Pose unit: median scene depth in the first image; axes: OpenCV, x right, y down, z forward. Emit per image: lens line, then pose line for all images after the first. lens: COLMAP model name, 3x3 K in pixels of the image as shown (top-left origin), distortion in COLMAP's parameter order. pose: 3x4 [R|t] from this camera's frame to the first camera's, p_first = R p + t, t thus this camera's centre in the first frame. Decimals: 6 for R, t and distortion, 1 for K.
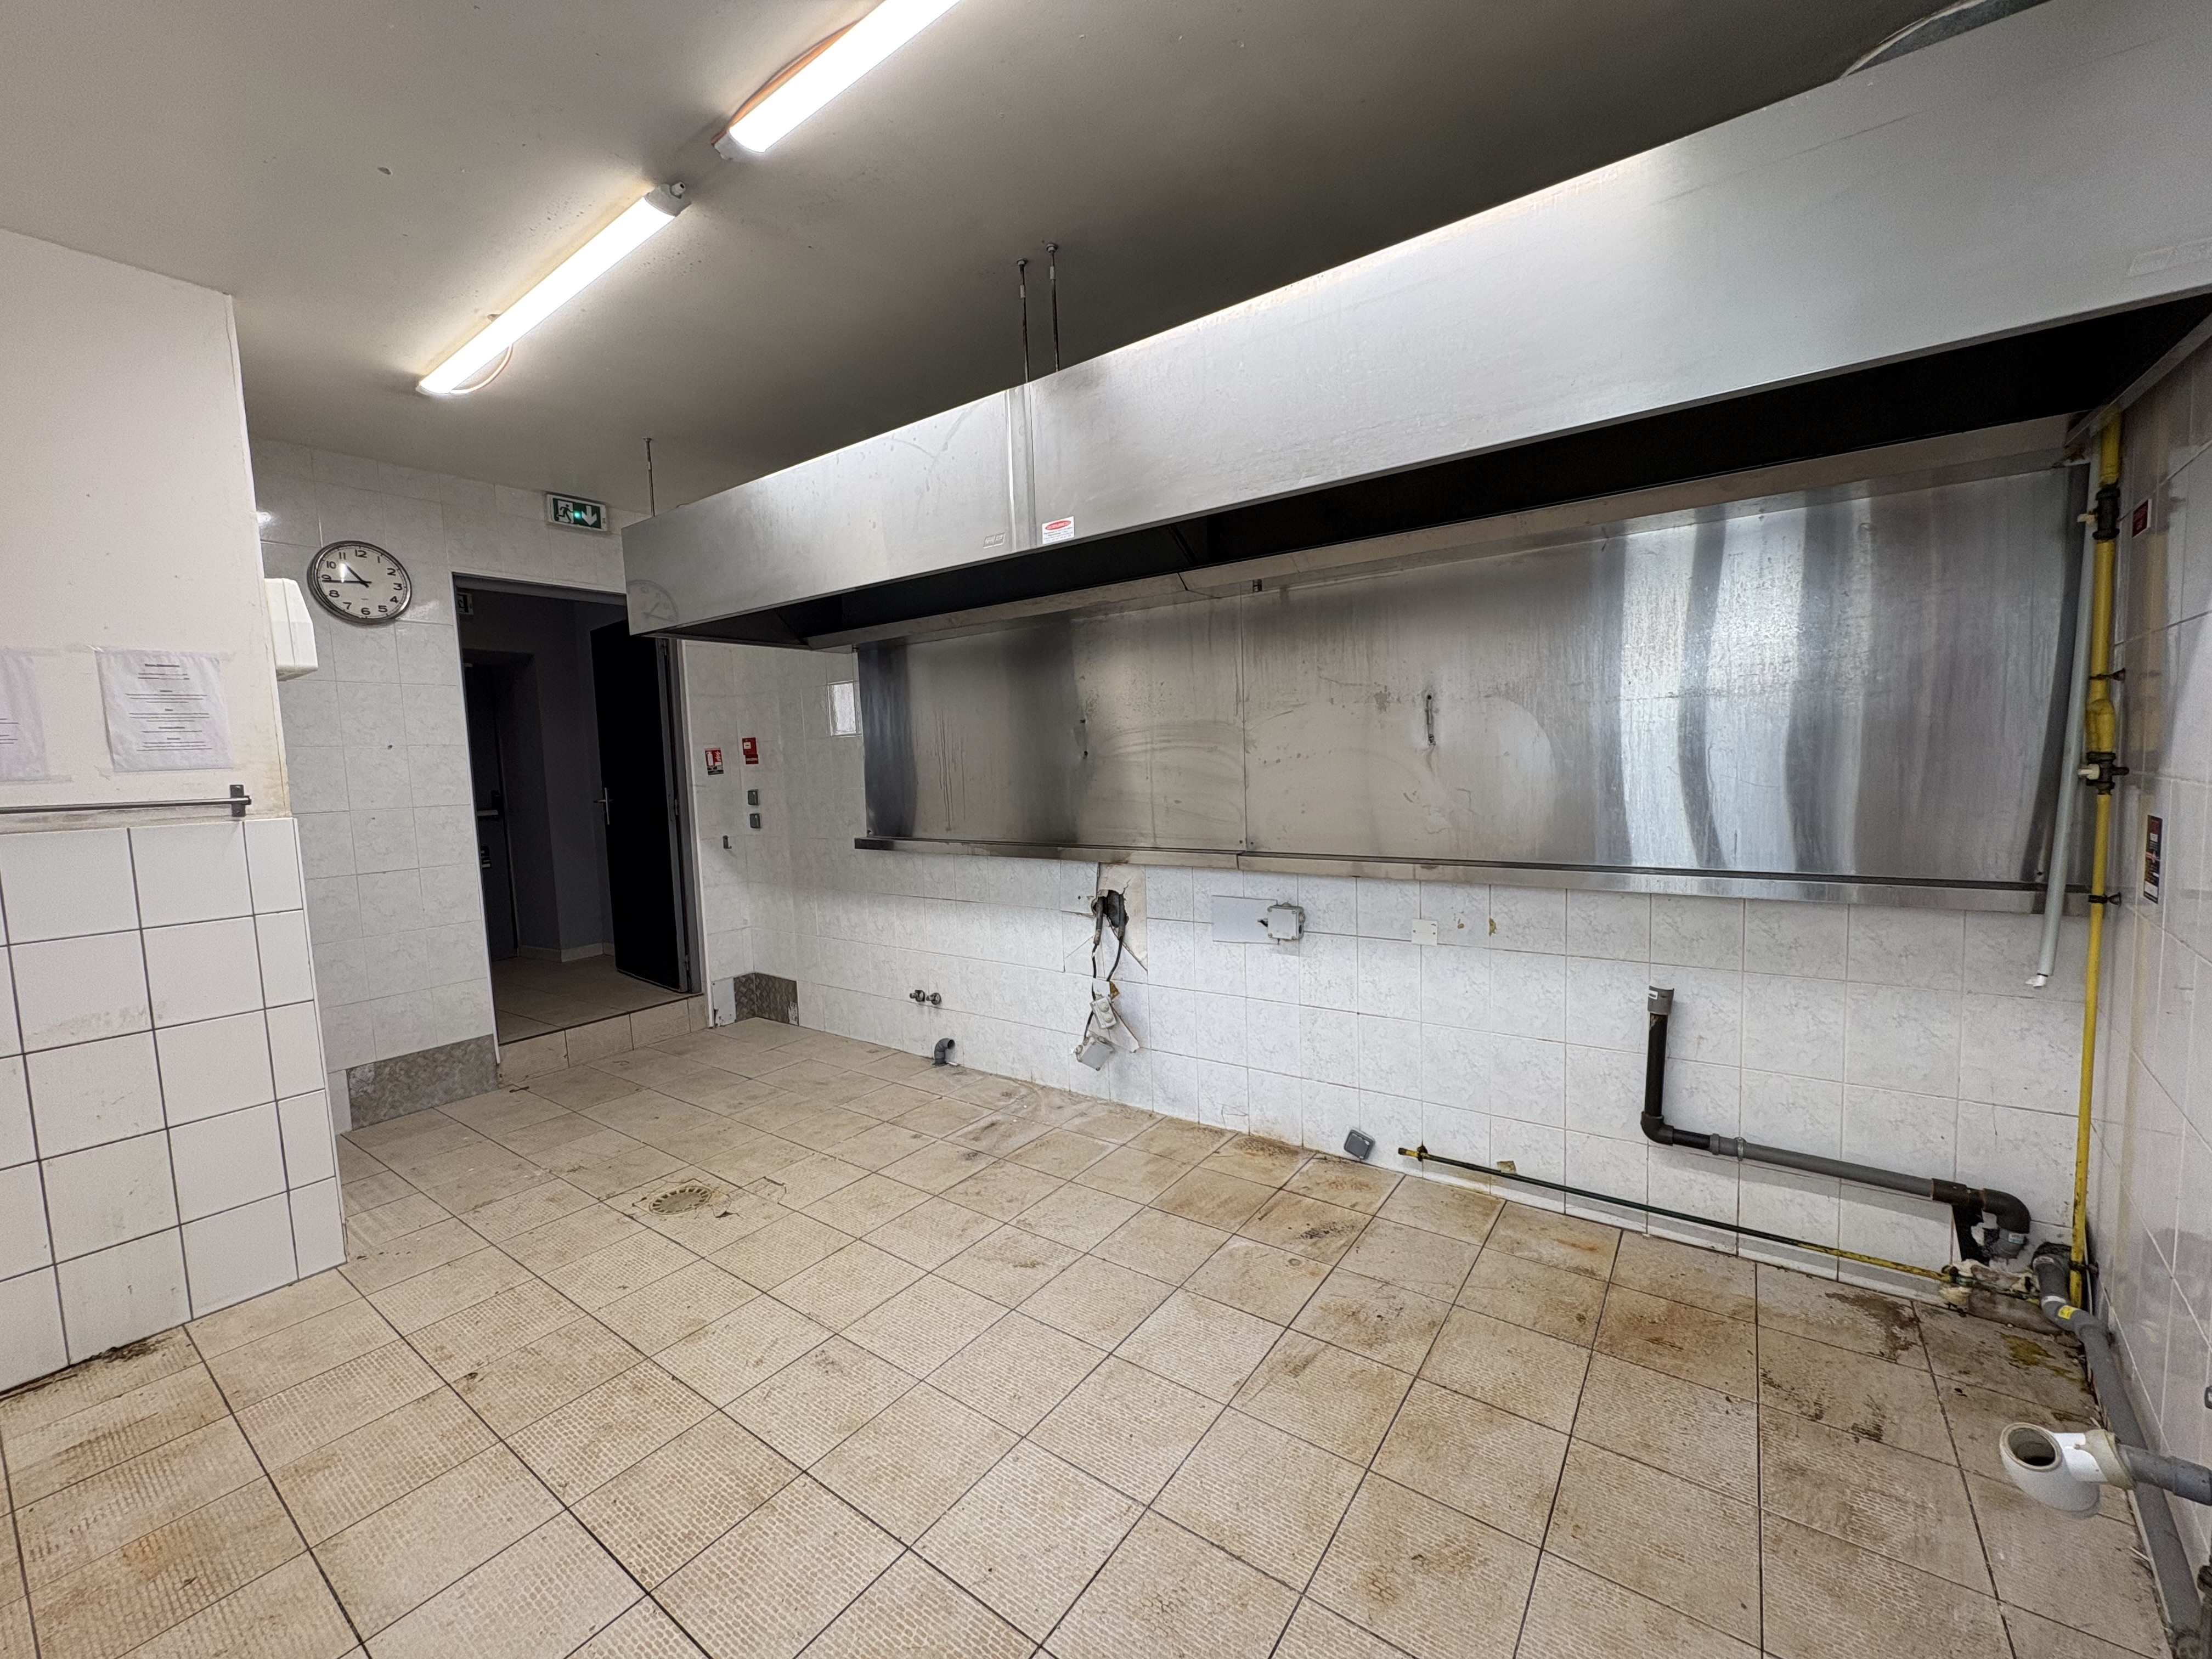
lens RADIAL K [[879.6, 0, 1112.6], [0, 879.6, 828.6], [0, 0, 1]] dist [-0.000173, 0.000512]
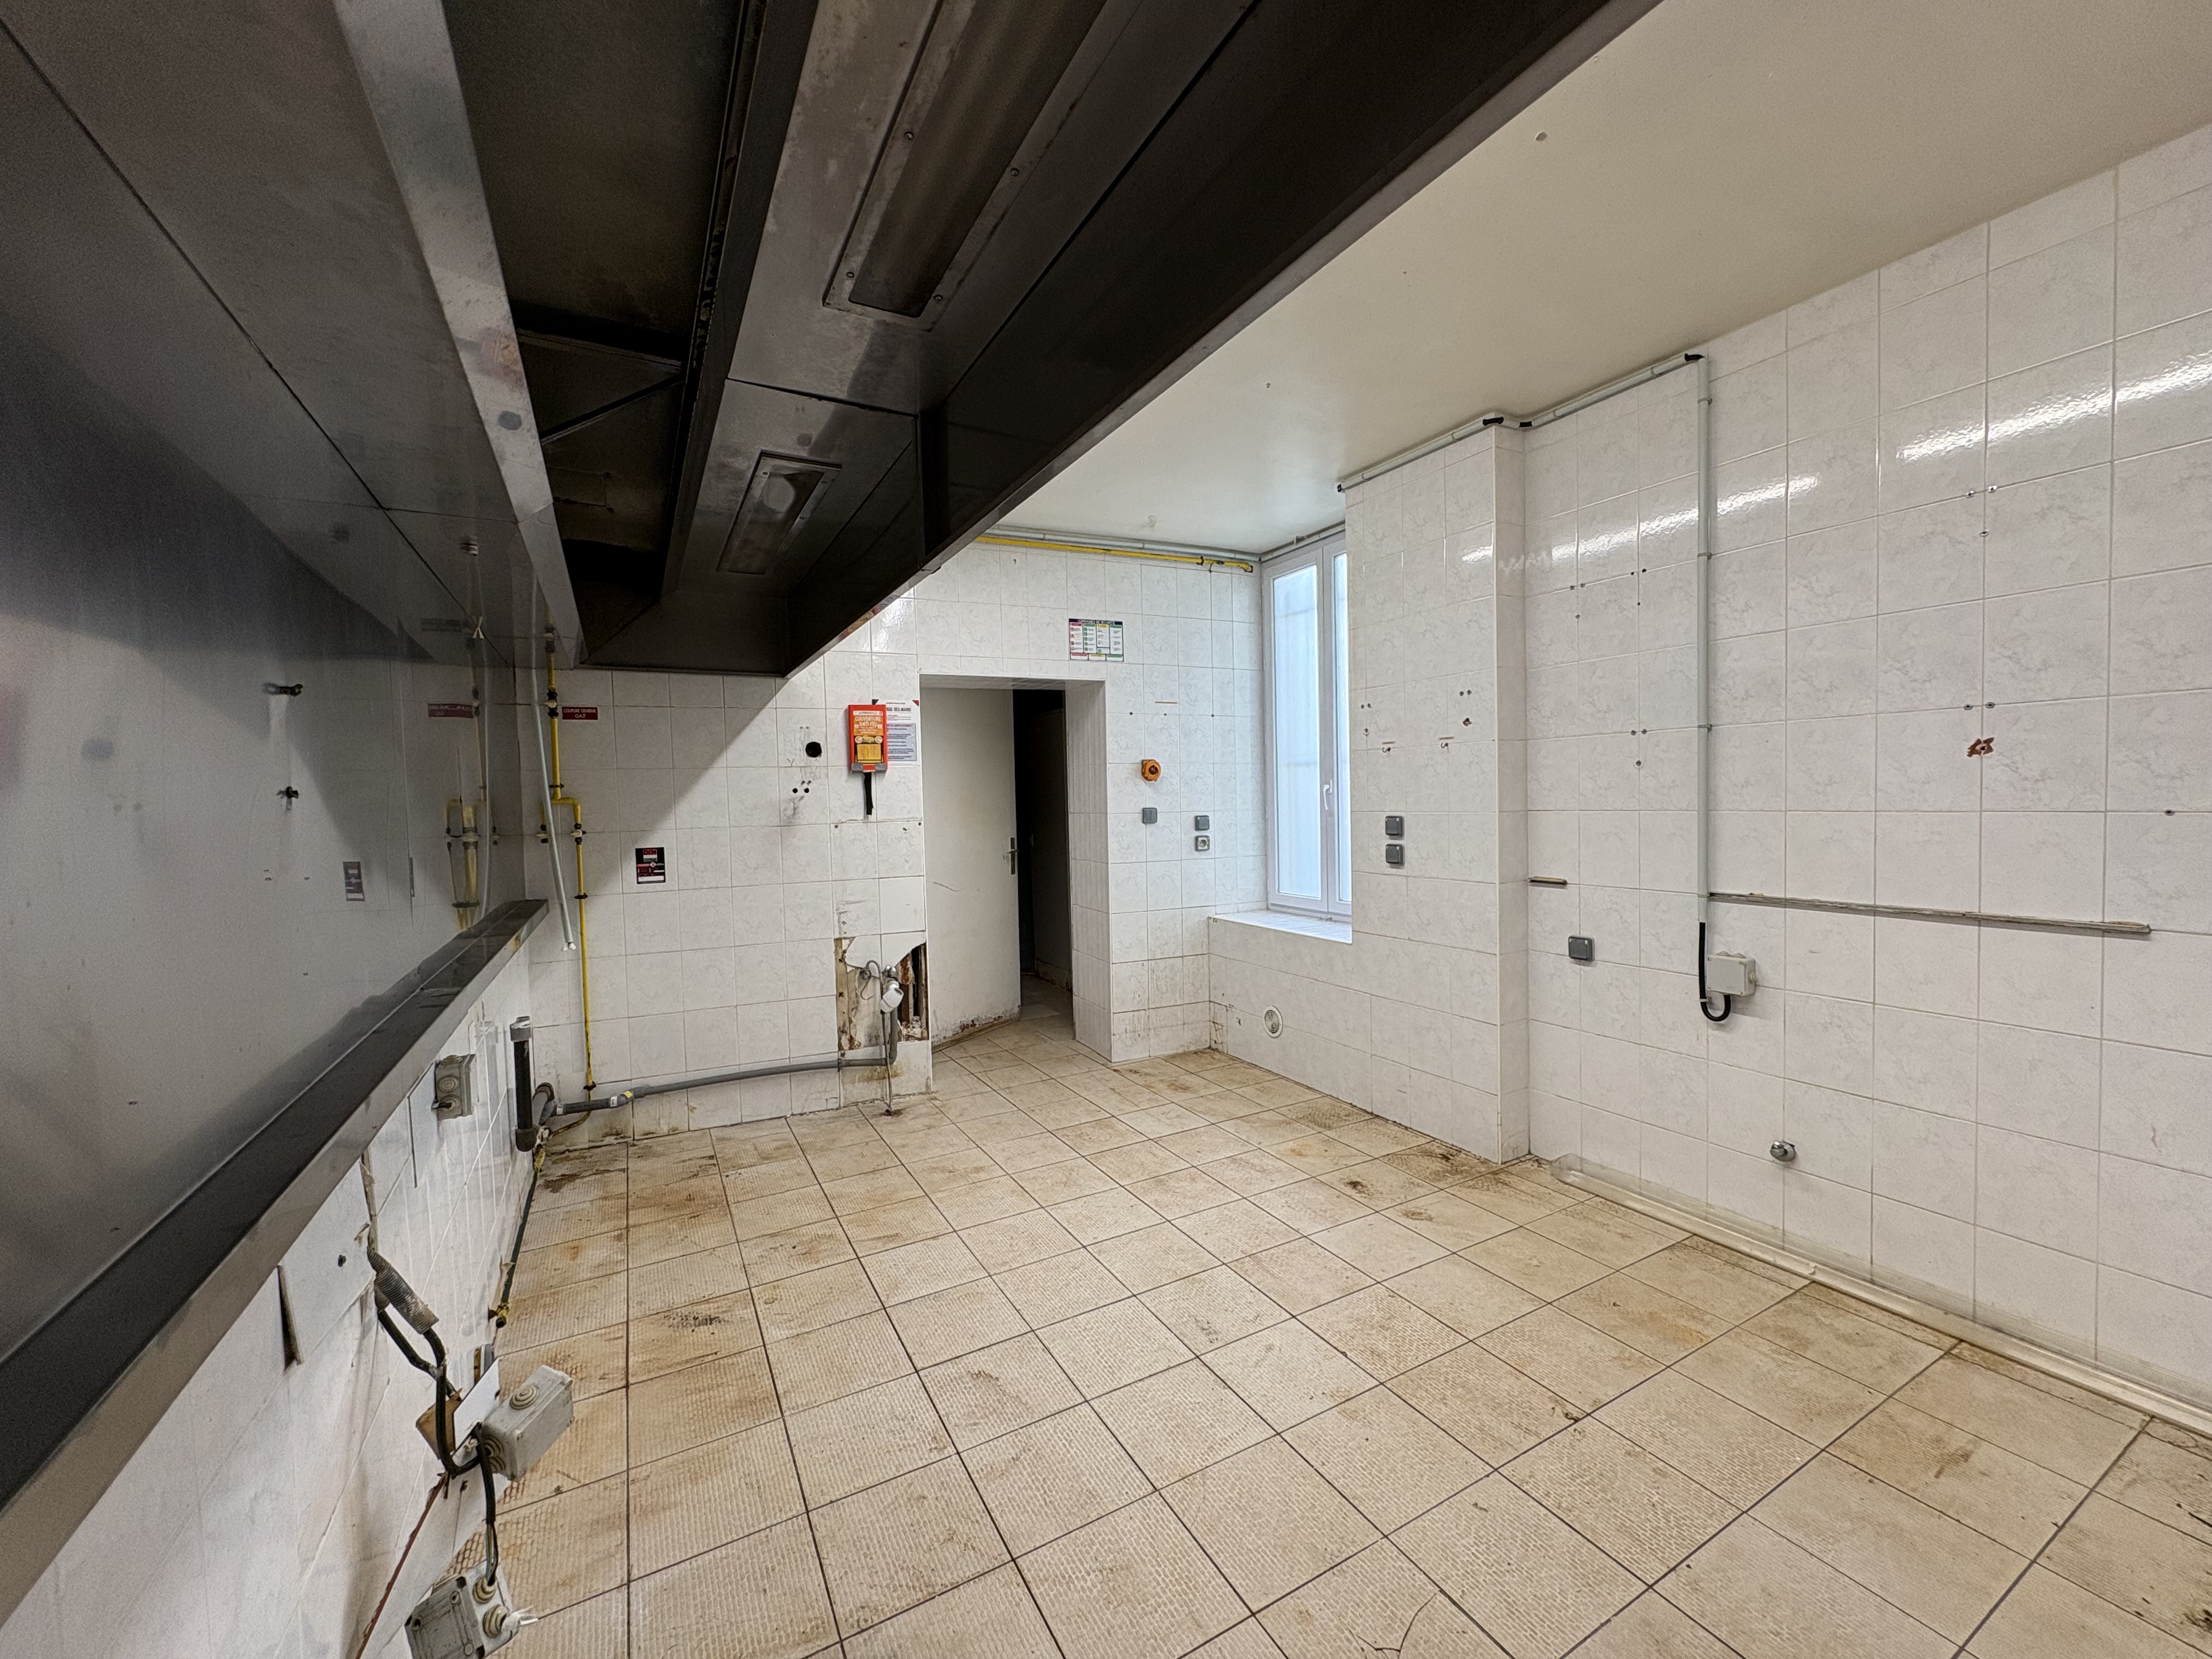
lens RADIAL K [[879.6, 0, 1115.8], [0, 879.6, 830.3], [0, 0, 1]] dist [-0.000173, 0.000512]
pose [[-0.902391, 0.044288, 0.428637, -0.568239], [0.094897, 0.990709, 0.097420, -0.100891], [-0.420340, 0.128588, -0.898209, 1.545151]]
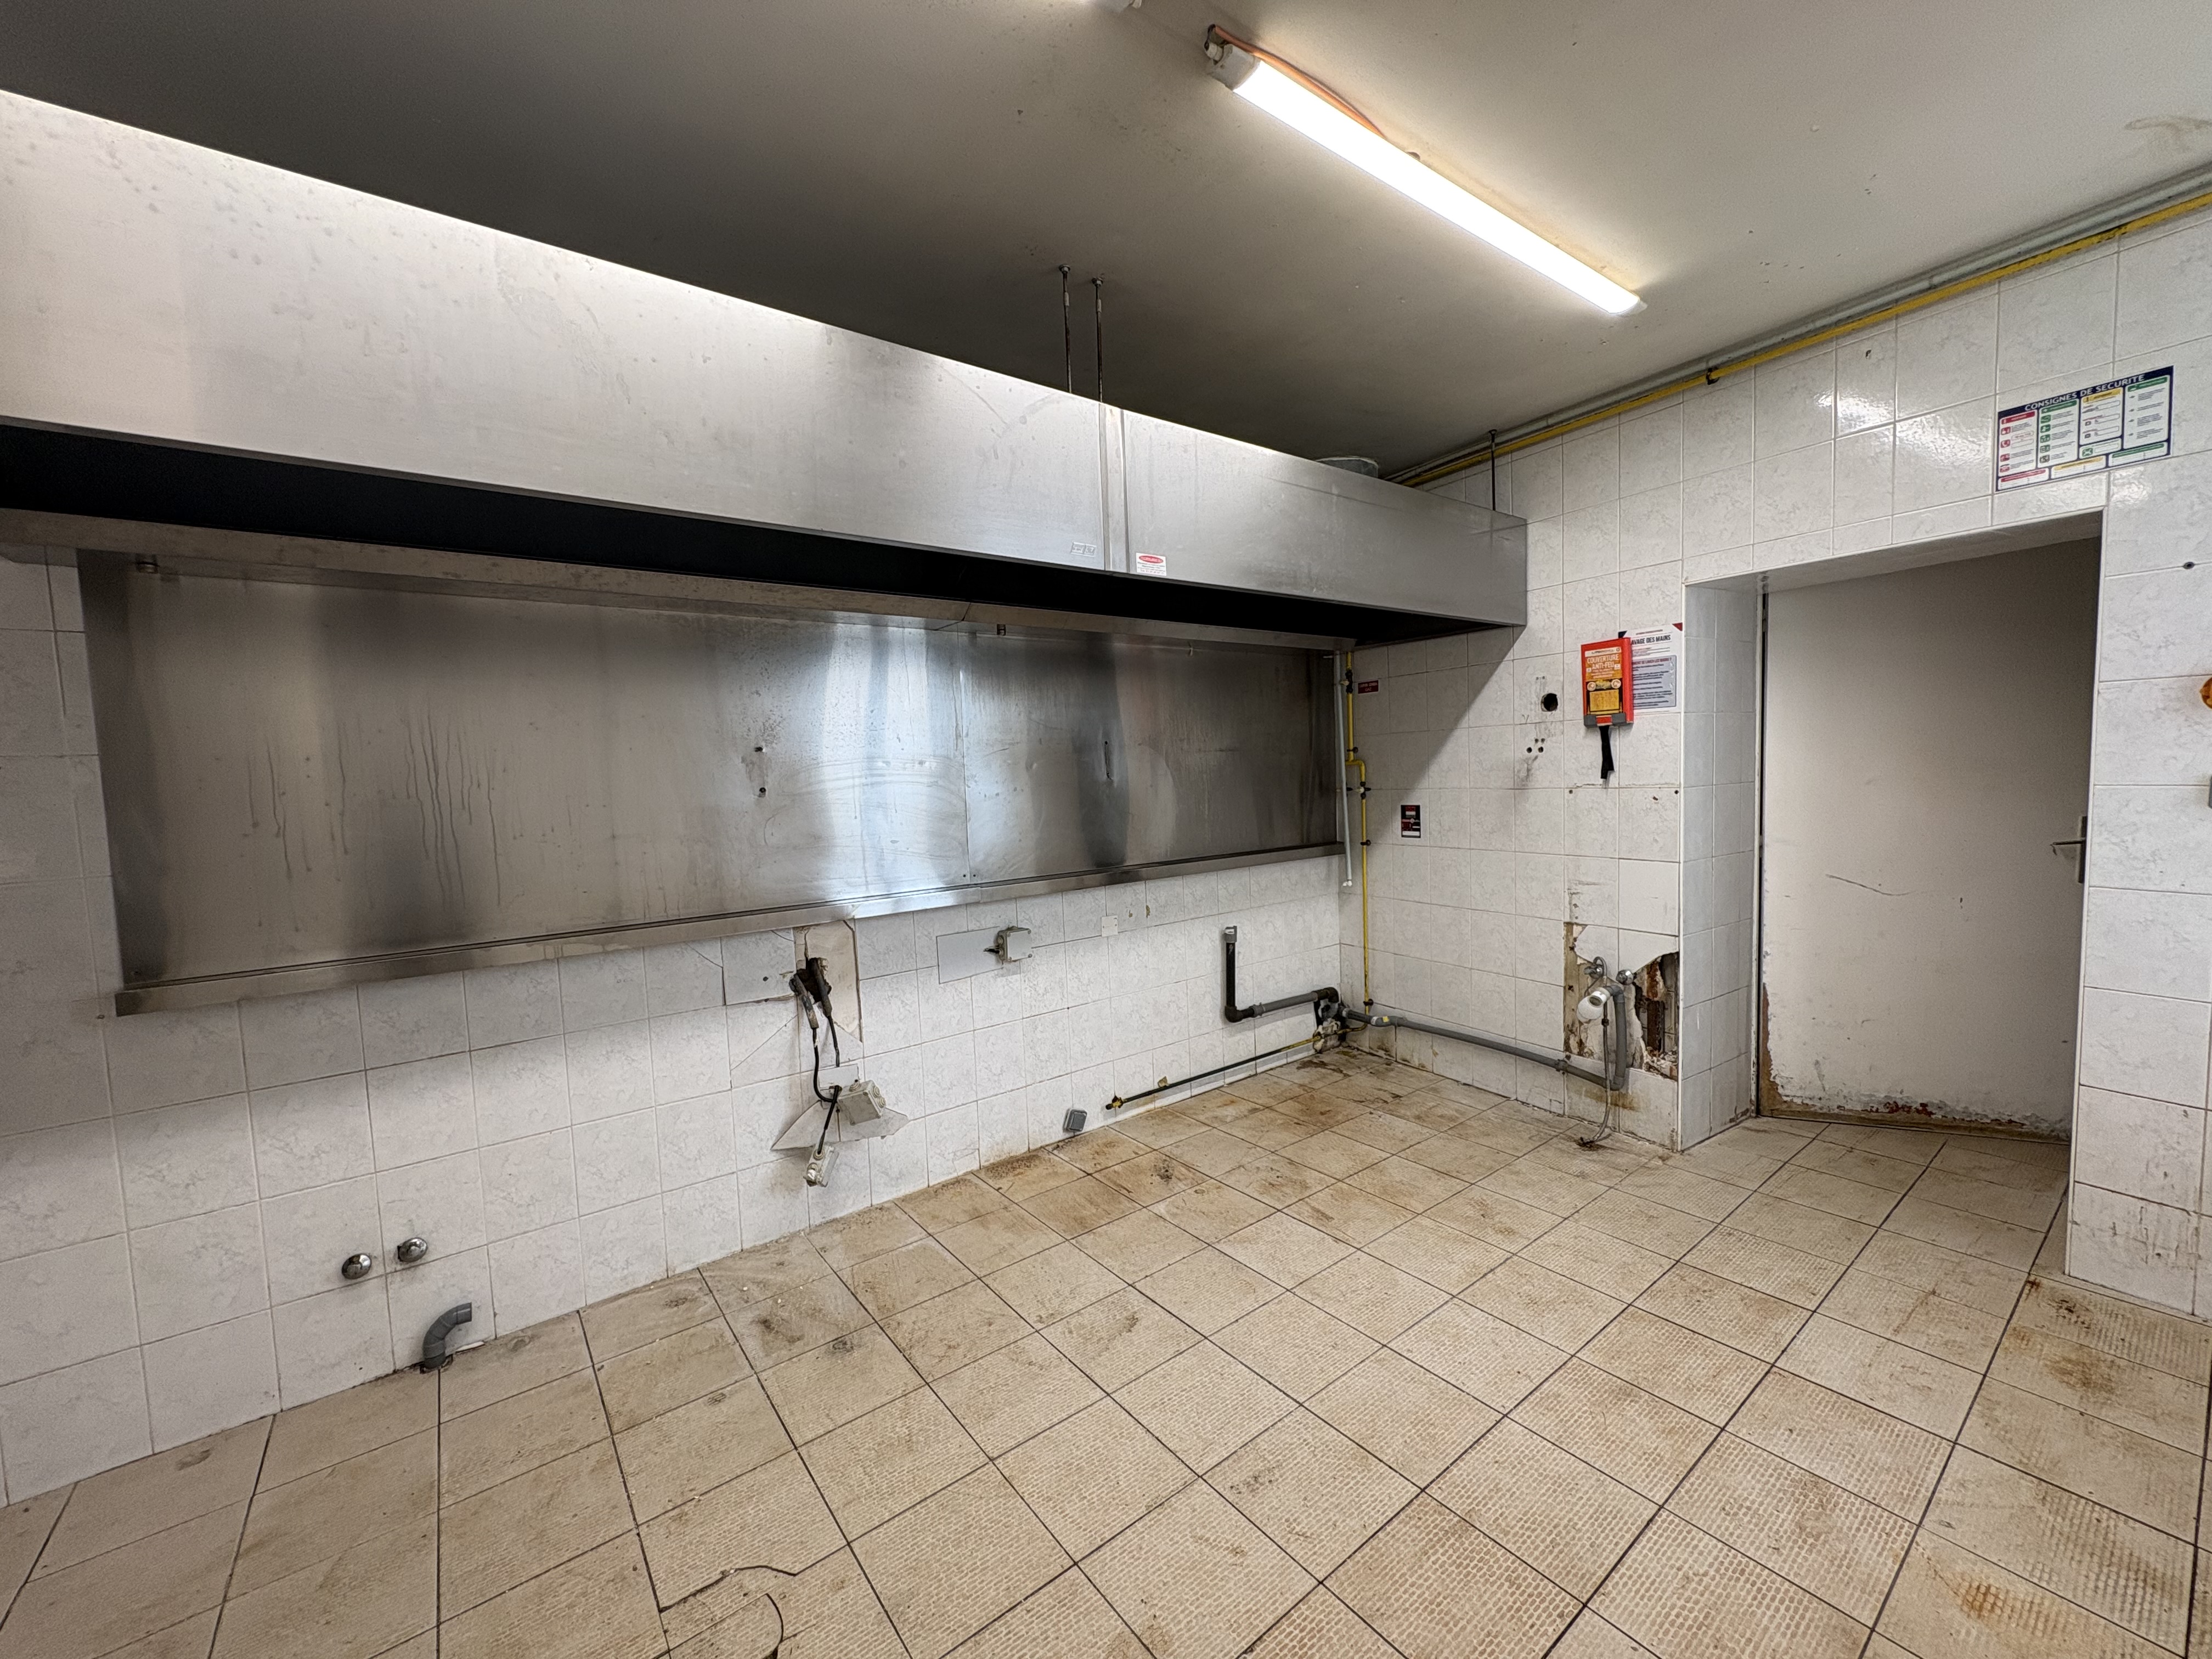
lens RADIAL K [[879.6, 0, 1108.8], [0, 879.6, 828.7], [0, 0, 1]] dist [-0.000173, 0.000512]
pose [[0.294412, -0.037612, 0.954938, -0.913094], [0.108196, 0.994113, 0.005798, -0.031856], [-0.949534, 0.101613, 0.296748, 0.646500]]
